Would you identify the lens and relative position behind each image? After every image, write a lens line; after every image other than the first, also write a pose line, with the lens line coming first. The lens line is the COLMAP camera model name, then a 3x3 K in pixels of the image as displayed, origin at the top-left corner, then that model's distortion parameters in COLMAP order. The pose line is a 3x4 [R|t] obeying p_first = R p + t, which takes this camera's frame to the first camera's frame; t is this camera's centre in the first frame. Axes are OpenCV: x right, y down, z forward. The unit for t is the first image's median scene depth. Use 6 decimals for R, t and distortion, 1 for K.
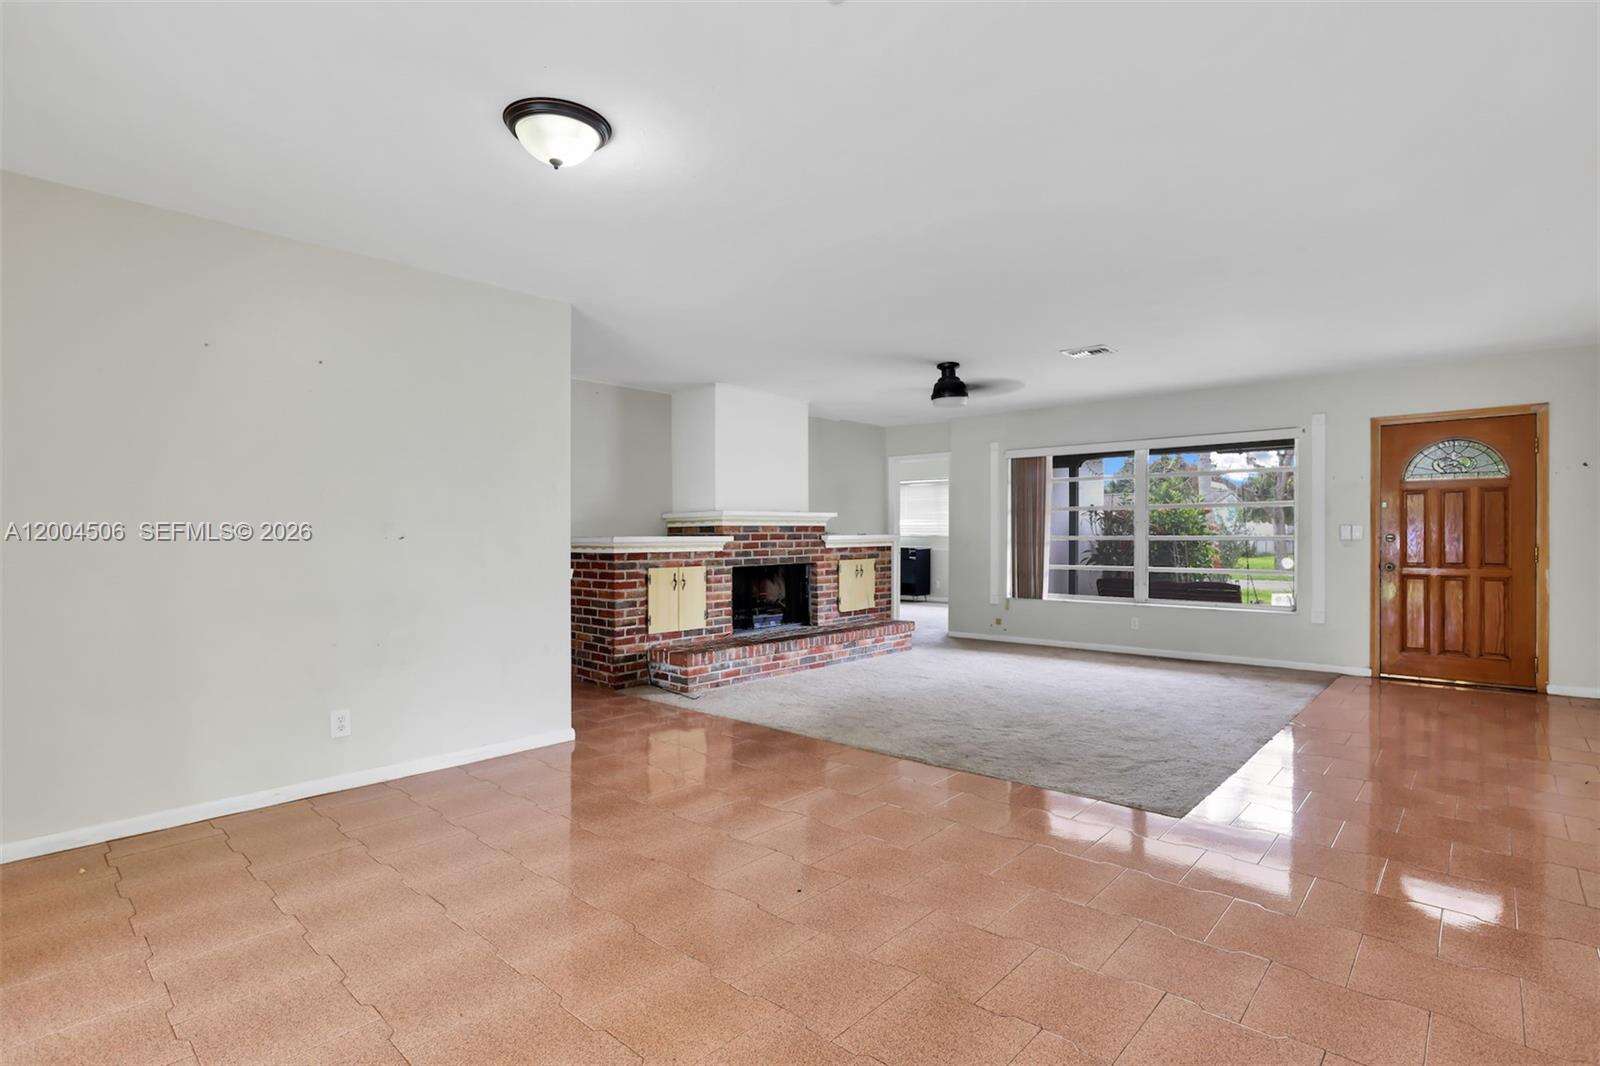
lens RADIAL K [[767.8, 0, 807.2], [0, 767.8, 533.7], [0, 0, 1]] dist [0.002662, 0.000563]
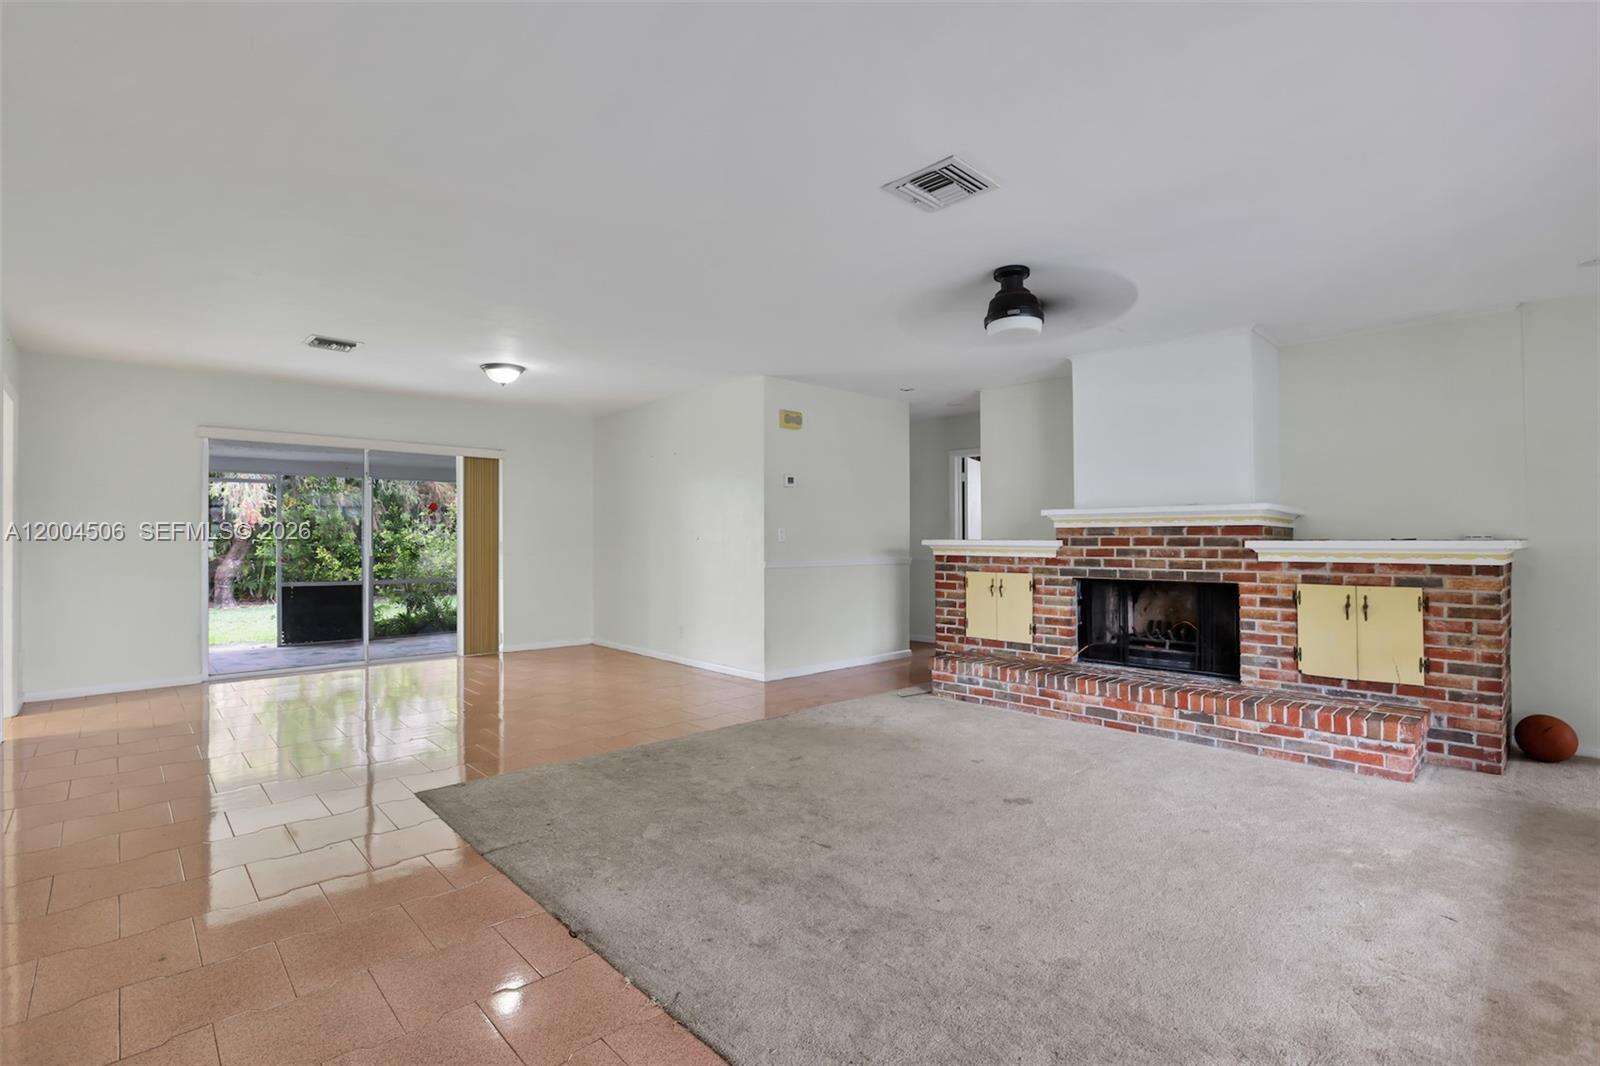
lens RADIAL K [[767.8, 0, 807.0], [0, 767.8, 533.0], [0, 0, 1]] dist [0.002662, 0.000563]
pose [[-0.045546, -0.000328, -0.998962, 0.725890], [0.001825, 0.999998, -0.000412, -0.004662], [0.998961, -0.001842, -0.045545, 0.746949]]
